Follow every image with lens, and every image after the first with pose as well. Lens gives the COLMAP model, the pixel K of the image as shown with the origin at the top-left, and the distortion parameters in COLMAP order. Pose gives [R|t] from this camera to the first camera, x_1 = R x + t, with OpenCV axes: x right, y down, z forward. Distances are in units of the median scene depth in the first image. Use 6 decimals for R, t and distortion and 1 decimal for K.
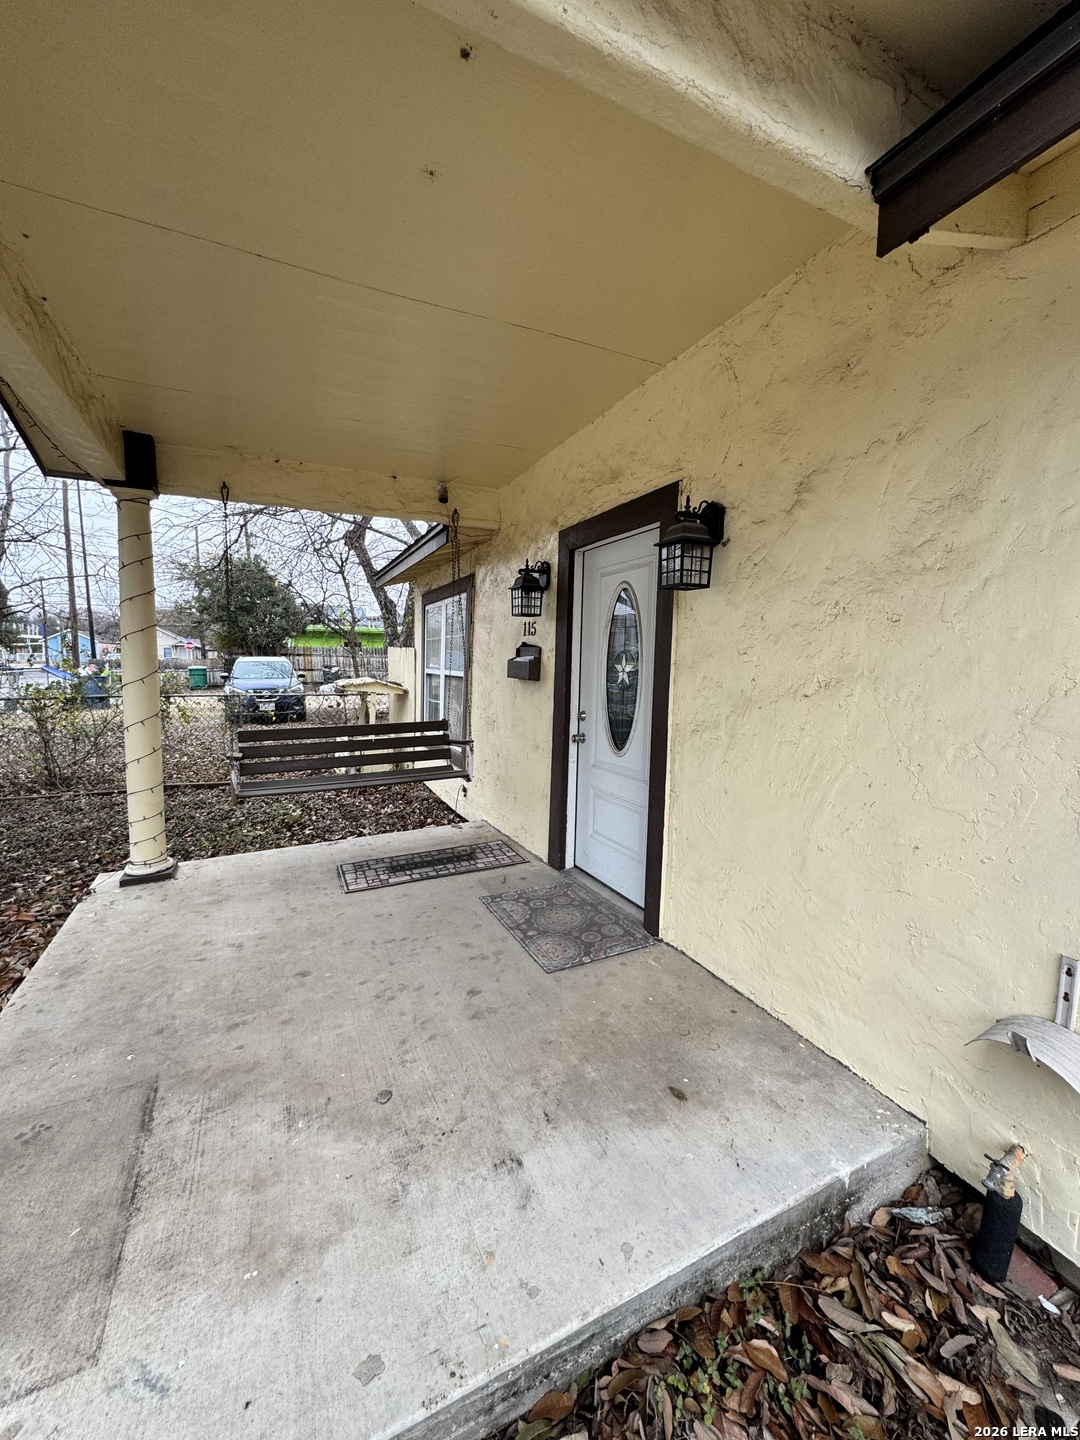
lens RADIAL K [[574.7, 0, 539.5], [0, 574.7, 715.7], [0, 0, 1]] dist [-0.006203, 0.000261]
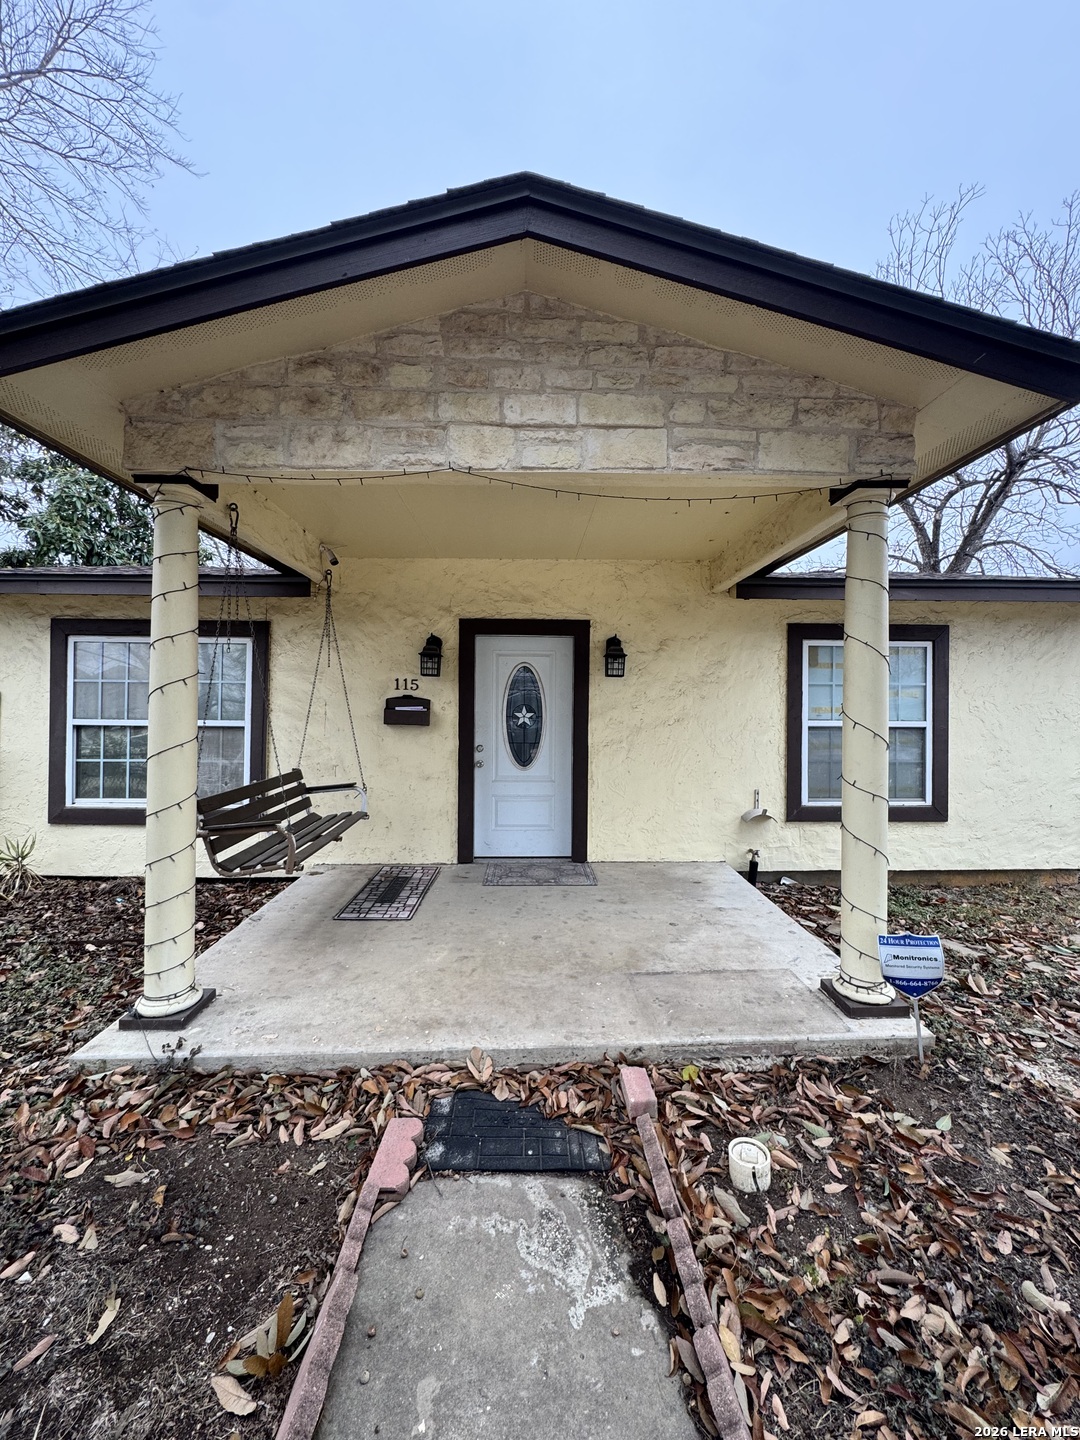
lens RADIAL K [[574.7, 0, 545.0], [0, 574.7, 713.5], [0, 0, 1]] dist [-0.006203, 0.000261]
pose [[0.406481, -0.009362, 0.913611, -1.752157], [0.083582, 0.996136, -0.026979, -0.052547], [-0.909828, 0.087328, 0.405692, 0.389724]]
